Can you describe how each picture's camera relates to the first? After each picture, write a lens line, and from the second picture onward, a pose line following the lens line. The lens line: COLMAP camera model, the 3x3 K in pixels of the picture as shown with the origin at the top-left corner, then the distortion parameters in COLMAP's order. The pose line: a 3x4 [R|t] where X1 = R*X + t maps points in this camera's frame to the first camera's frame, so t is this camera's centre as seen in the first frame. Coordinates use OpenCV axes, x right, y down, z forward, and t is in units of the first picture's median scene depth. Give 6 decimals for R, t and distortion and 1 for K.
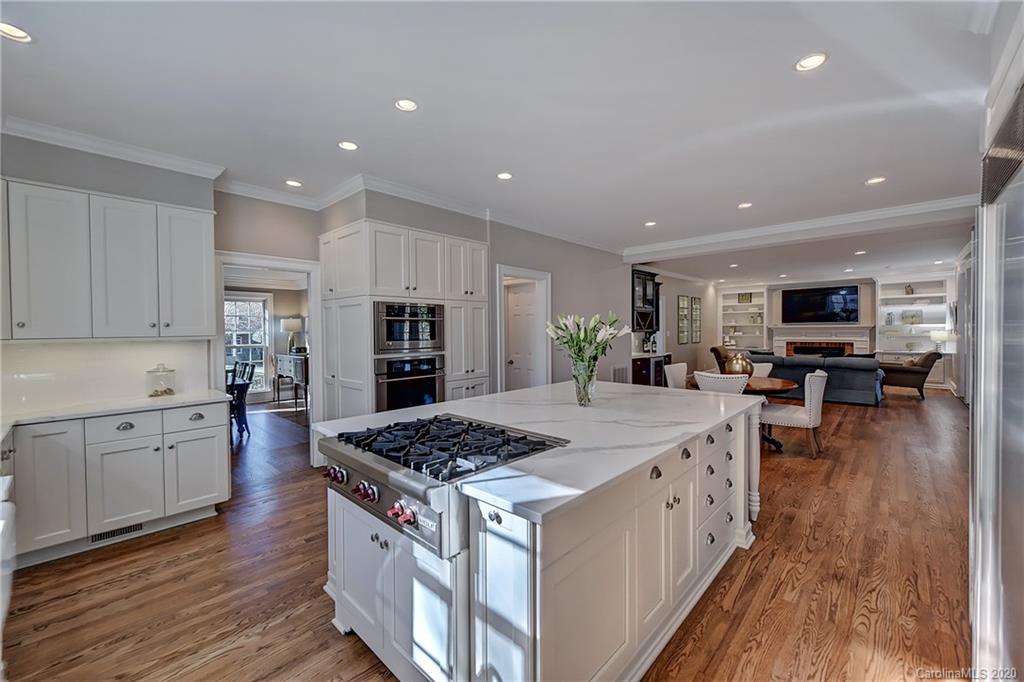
lens RADIAL K [[407.9, 0, 514.9], [0, 407.9, 346.1], [0, 0, 1]] dist [-0.013078, -0.000126]
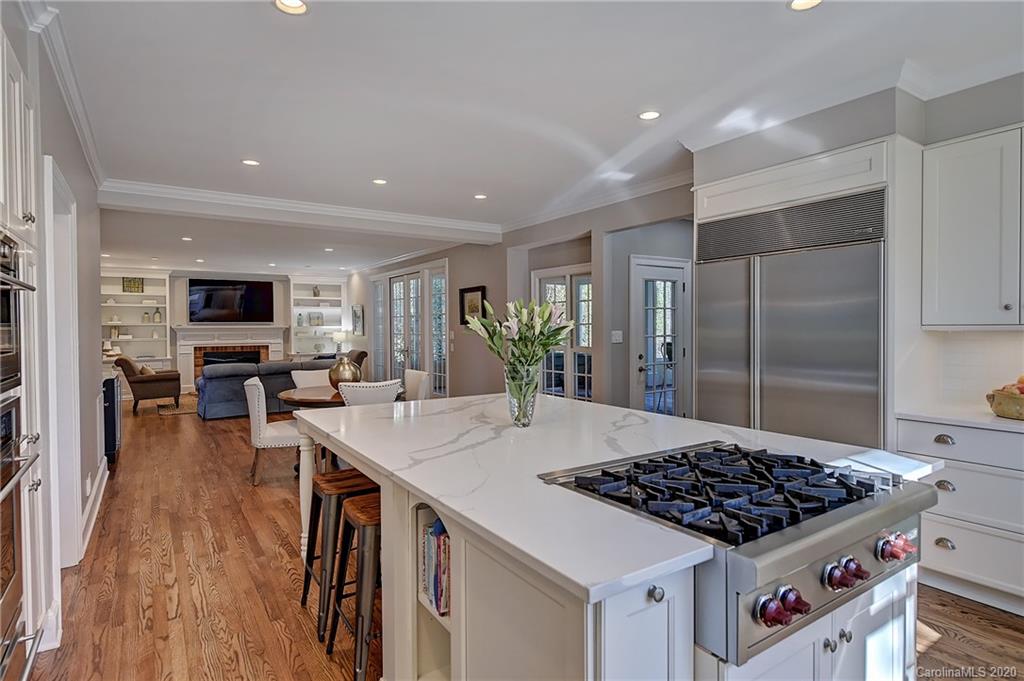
lens RADIAL K [[535.1, 0, 513.3], [0, 535.1, 333.6], [0, 0, 1]] dist [0.002567, 0.000309]
pose [[0.213849, -0.002107, 0.976865, -0.221531], [0.041449, 0.999117, -0.006918, -0.004592], [-0.975987, 0.041969, 0.213747, 0.225083]]
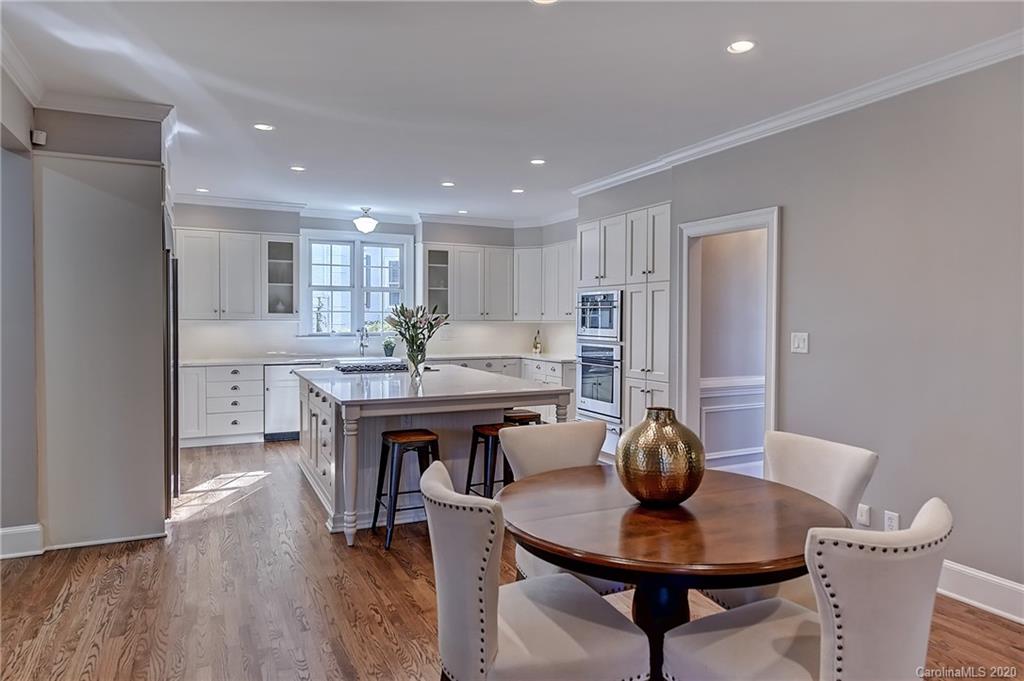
lens RADIAL K [[630.2, 0, 511.9], [0, 630.2, 345.8], [0, 0, 1]] dist [0.000786, 0.001422]
pose [[-0.355115, 0.050282, -0.933469, 0.526956], [-0.035728, 0.997093, 0.067302, -0.027797], [0.934140, 0.057251, -0.352286, 0.550091]]
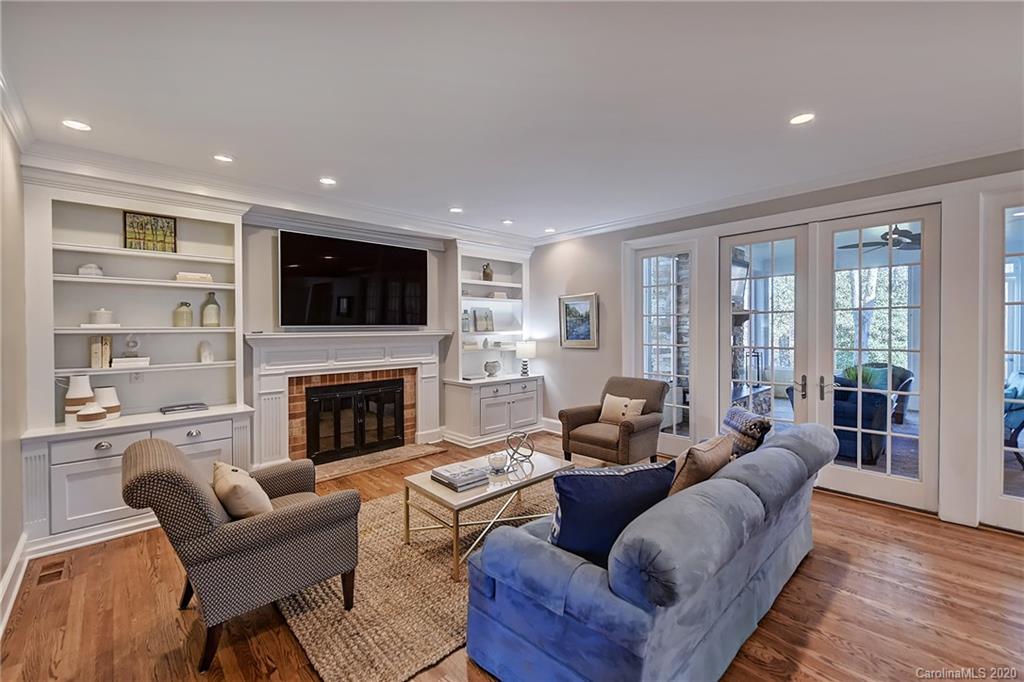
lens RADIAL K [[426.2, 0, 512.5], [0, 426.2, 330.4], [0, 0, 1]] dist [0.002267, -0.000105]
pose [[0.056802, 0.002332, 0.998383, 0.351018], [0.041776, 0.999116, -0.004711, -0.049372], [-0.997511, 0.041976, 0.056654, 0.904357]]
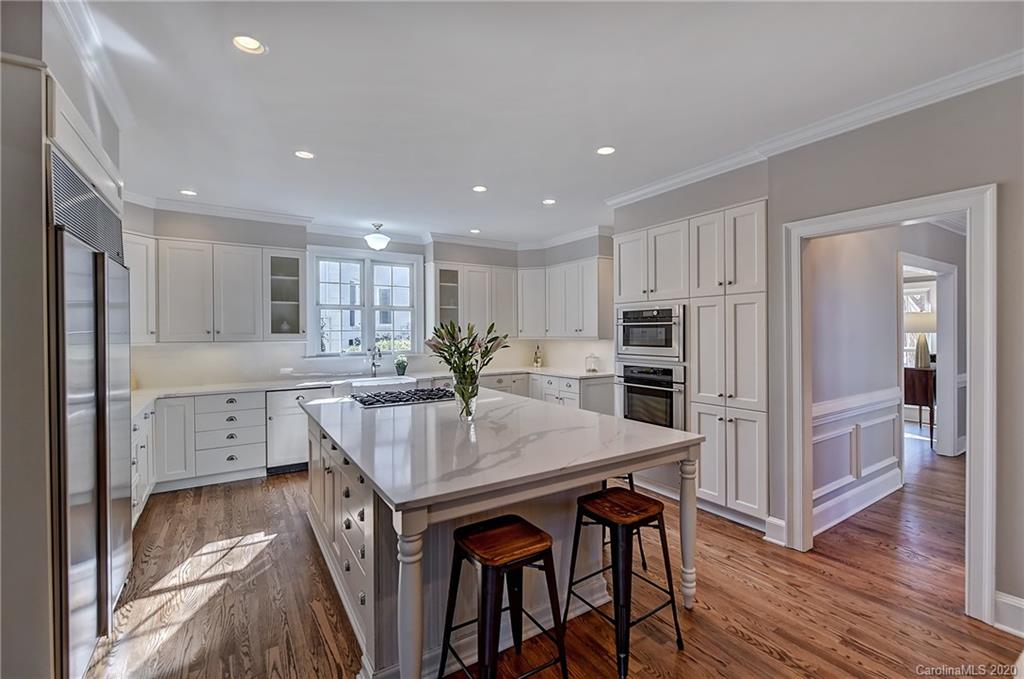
lens RADIAL K [[438.0, 0, 512.0], [0, 438.0, 339.5], [0, 0, 1]] dist [-0.000581, -0.000493]
pose [[-0.242796, 0.029539, -0.969628, 0.324815], [-0.026830, 0.998949, 0.037151, -0.024059], [0.969706, 0.035035, -0.241748, 0.381028]]
